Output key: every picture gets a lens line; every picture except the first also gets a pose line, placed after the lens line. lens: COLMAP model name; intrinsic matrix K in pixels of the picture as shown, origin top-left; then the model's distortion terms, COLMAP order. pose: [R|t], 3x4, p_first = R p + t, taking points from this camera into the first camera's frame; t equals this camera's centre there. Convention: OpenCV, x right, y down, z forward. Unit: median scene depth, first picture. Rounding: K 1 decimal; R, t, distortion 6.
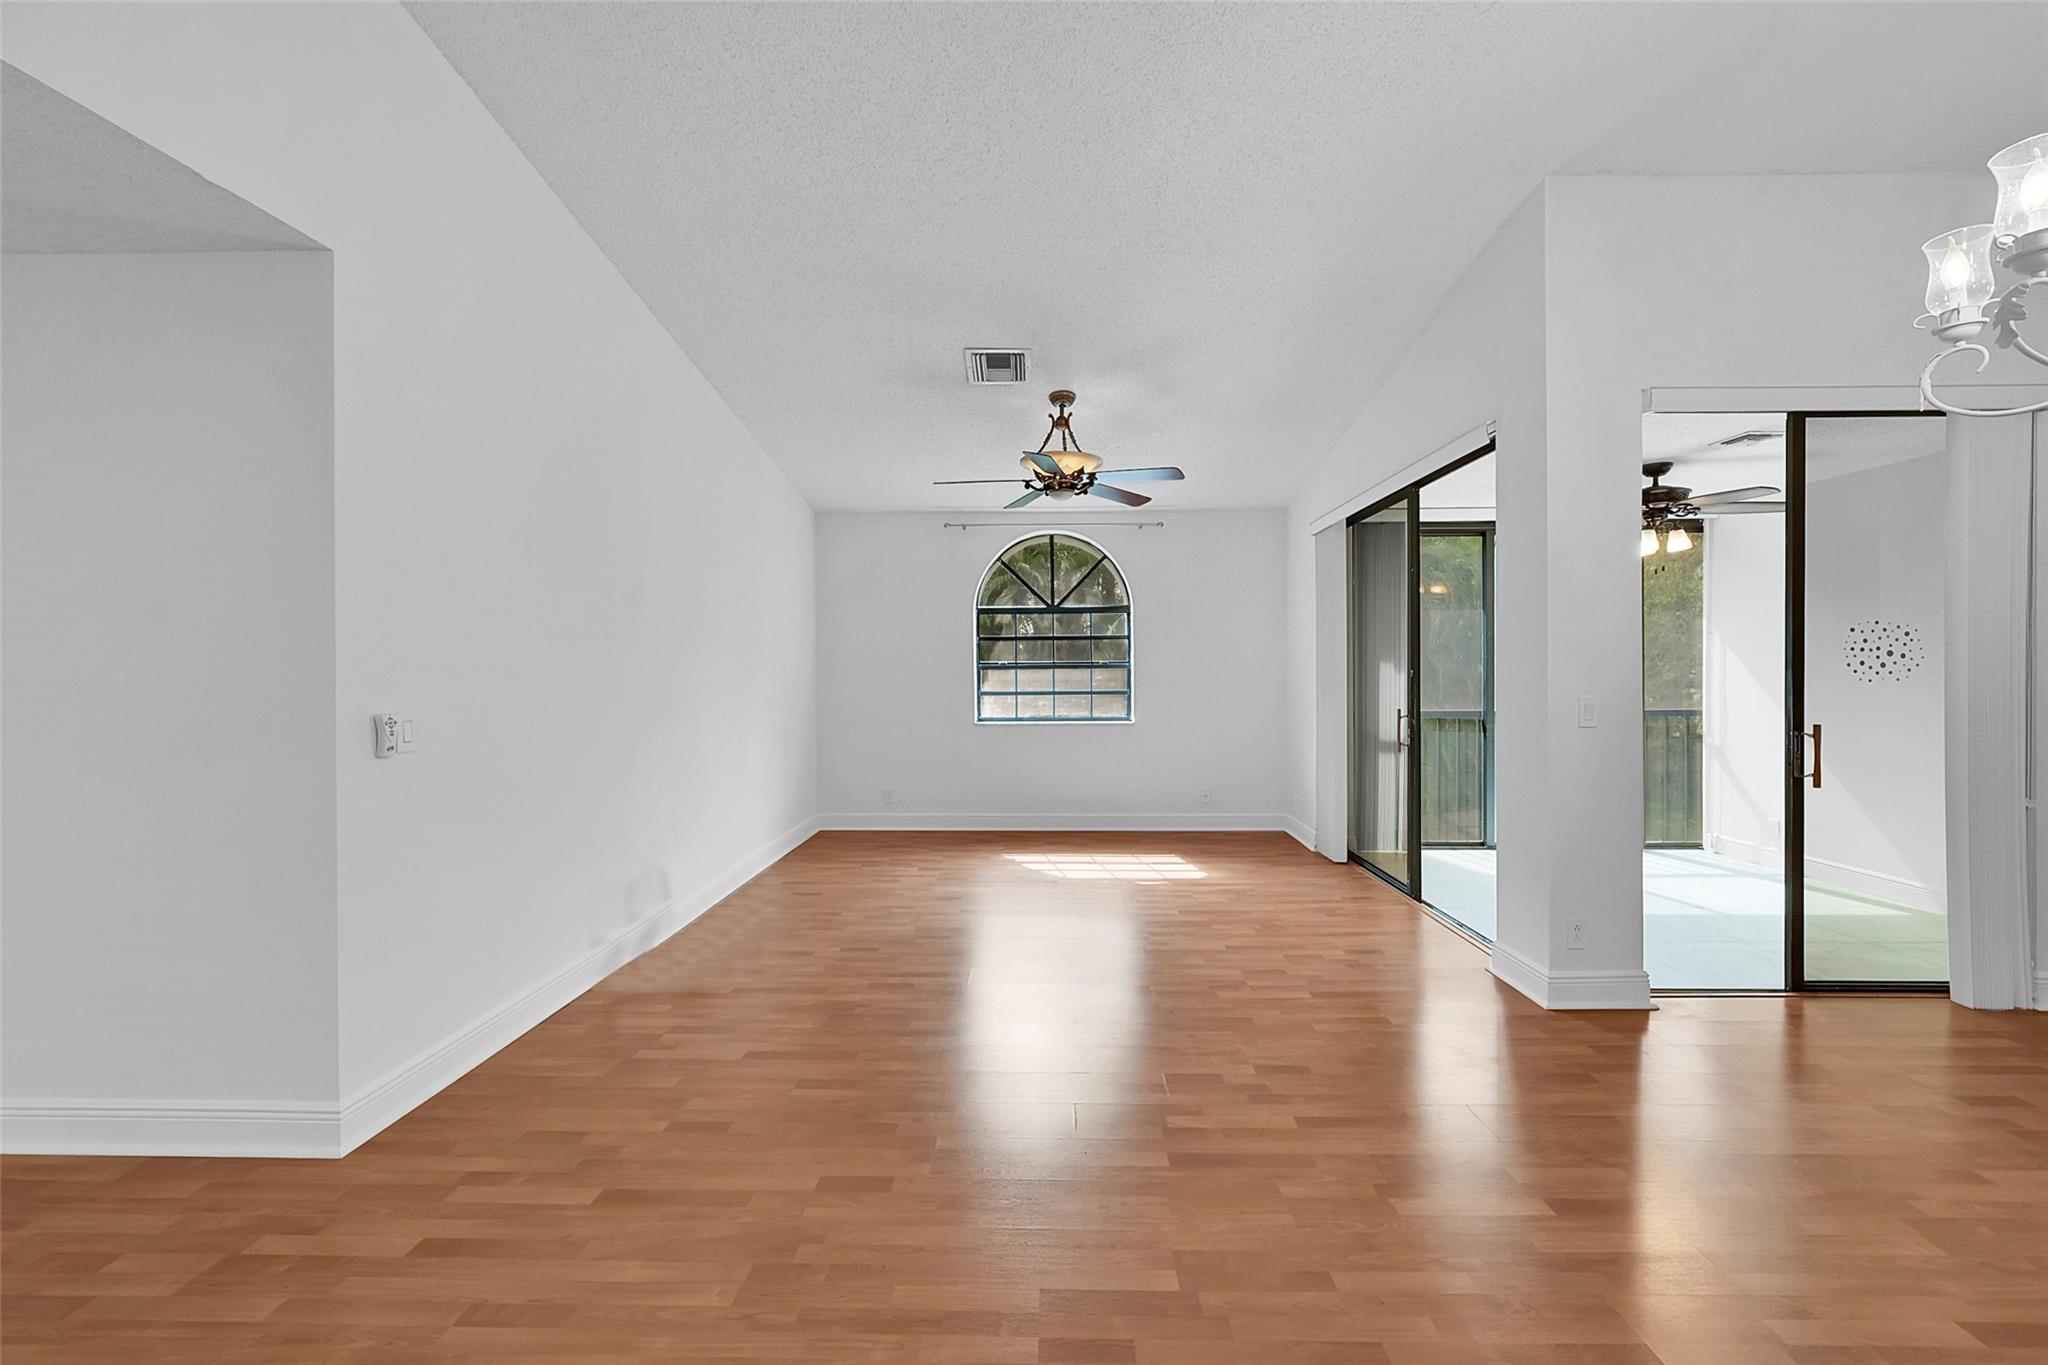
lens RADIAL K [[809.3, 0, 1024.0], [0, 809.3, 682.5], [0, 0, 1]] dist [0.001274, 0.000224]
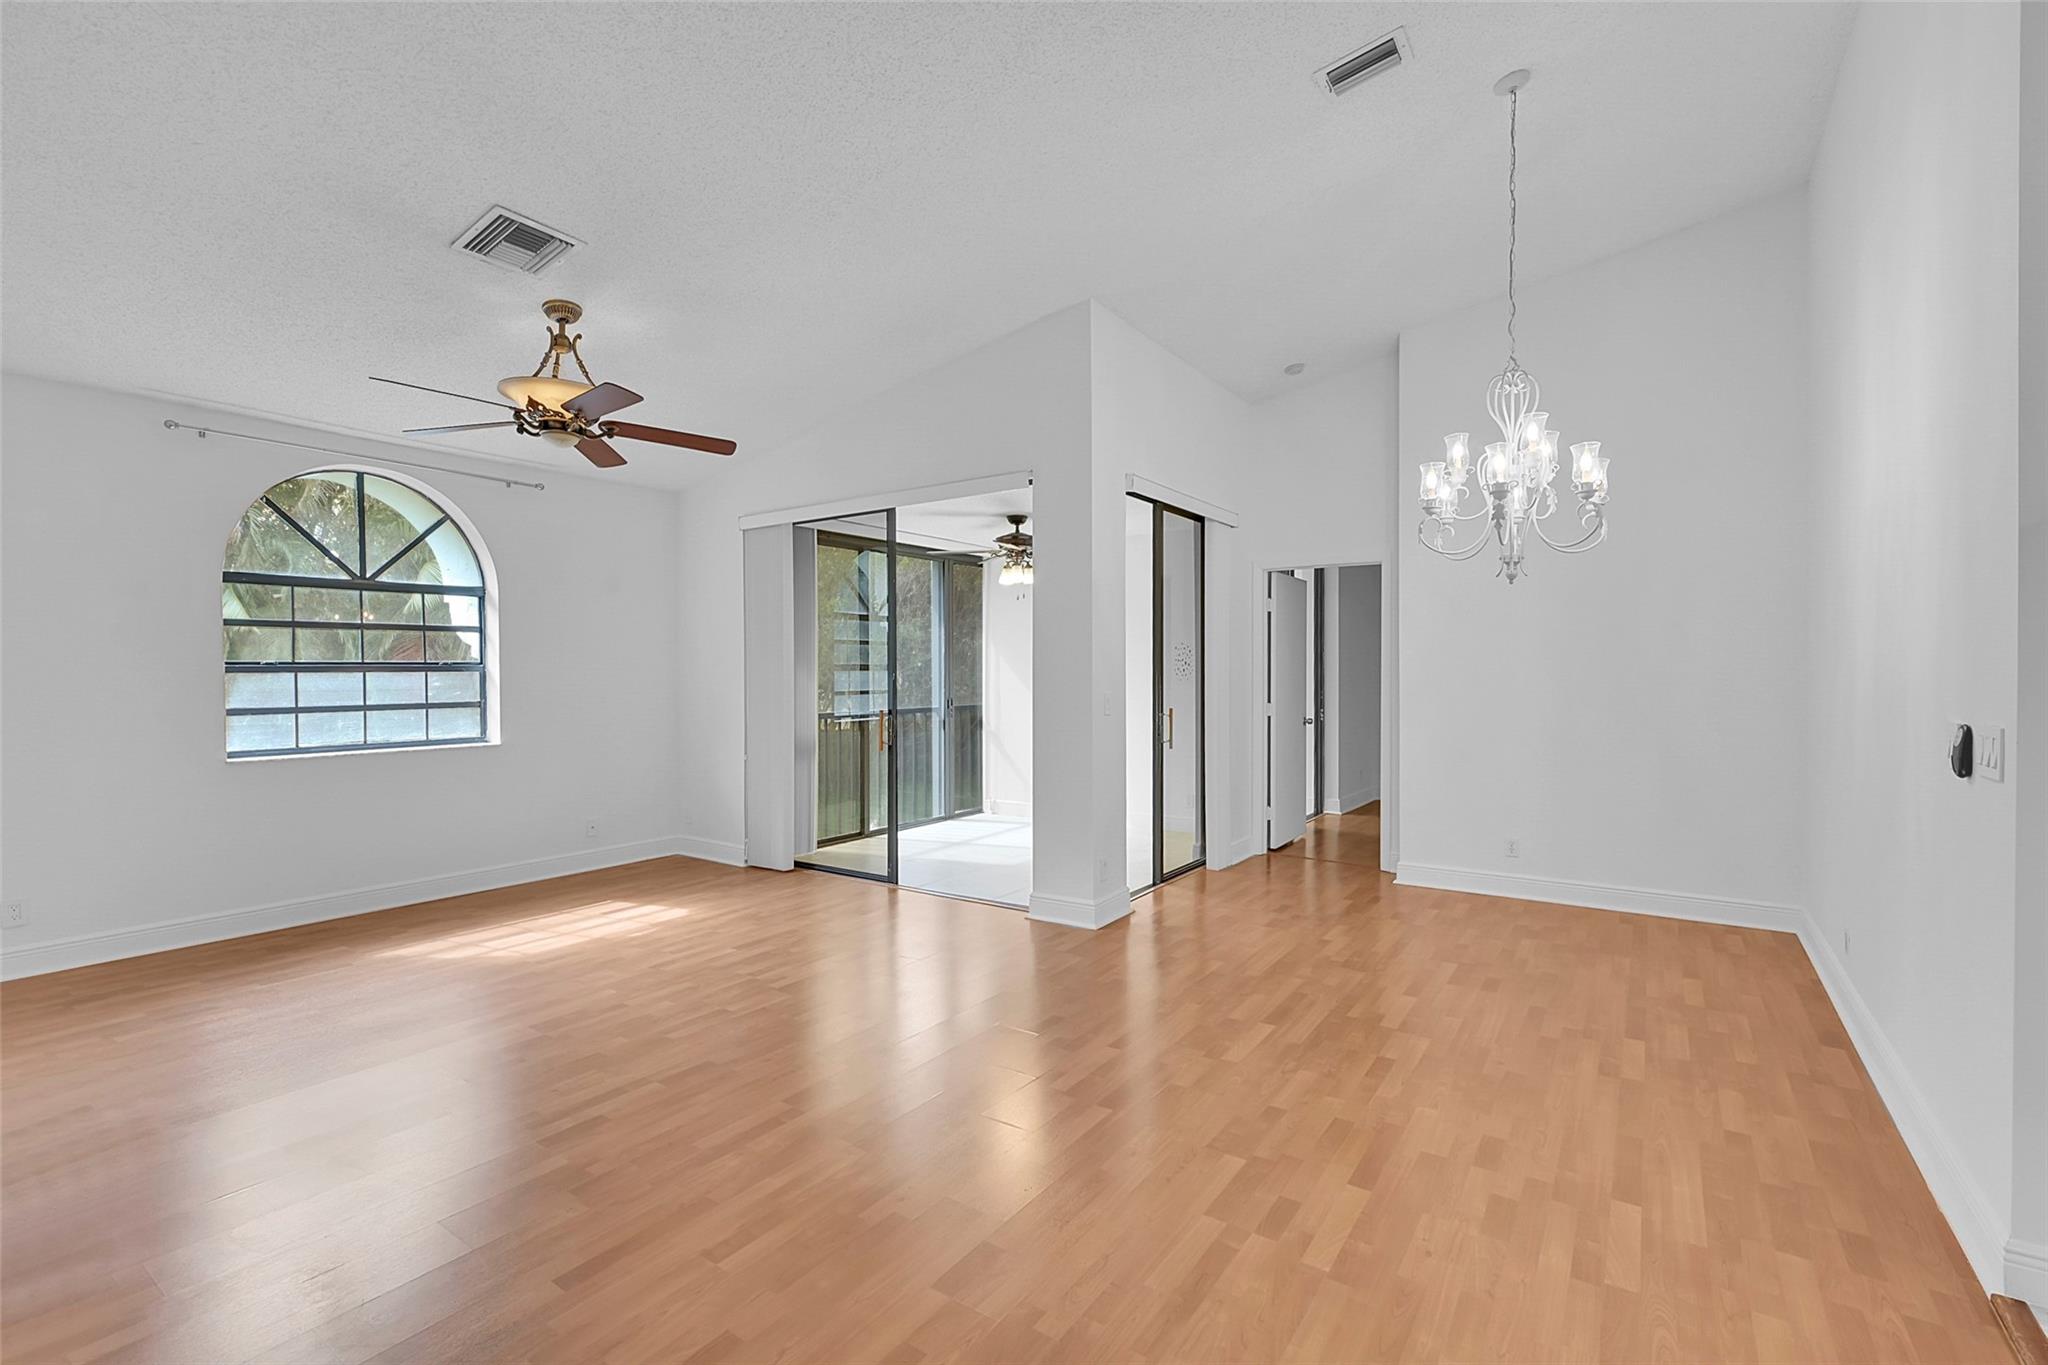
lens RADIAL K [[914.6, 0, 1024.0], [0, 914.6, 682.5], [0, 0, 1]] dist [-0.010424, -0.000031]
pose [[0.546612, -0.006775, 0.837358, -0.342498], [0.013100, 0.999914, -0.000461, -0.000094], [-0.837283, 0.011221, 0.546654, 0.145580]]
